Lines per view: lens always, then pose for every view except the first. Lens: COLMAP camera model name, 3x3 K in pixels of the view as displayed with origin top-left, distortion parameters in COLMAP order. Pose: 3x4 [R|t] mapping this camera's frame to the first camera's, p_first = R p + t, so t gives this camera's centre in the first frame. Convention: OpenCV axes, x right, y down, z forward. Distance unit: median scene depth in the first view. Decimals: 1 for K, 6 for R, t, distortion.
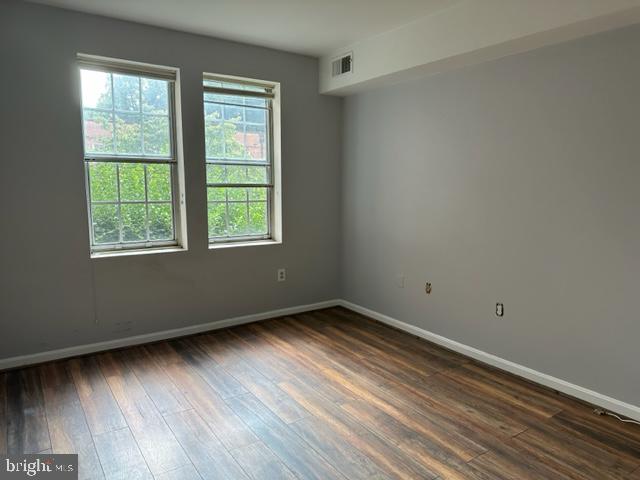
lens RADIAL K [[444.9, 0, 308.0], [0, 444.9, 248.2], [0, 0, 1]] dist [0.055632, -0.052485]
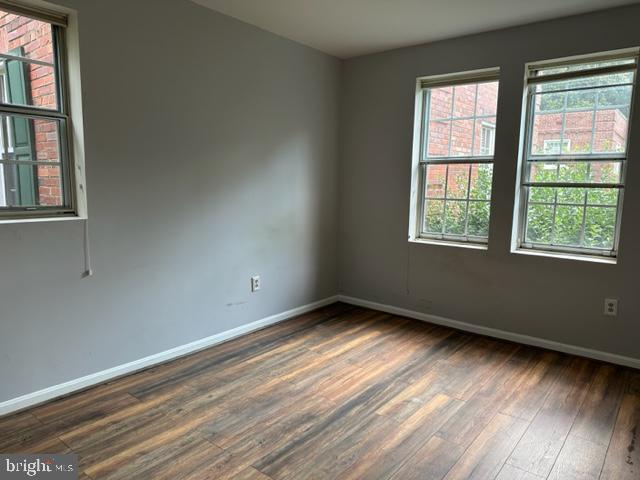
lens RADIAL K [[444.9, 0, 326.2], [0, 444.9, 239.5], [0, 0, 1]] dist [0.055632, -0.052485]
pose [[0.312028, 0.127341, -0.941500, 0.486243], [-0.158895, 0.984014, 0.080431, -0.035142], [0.936692, 0.124503, 0.327273, 0.299562]]
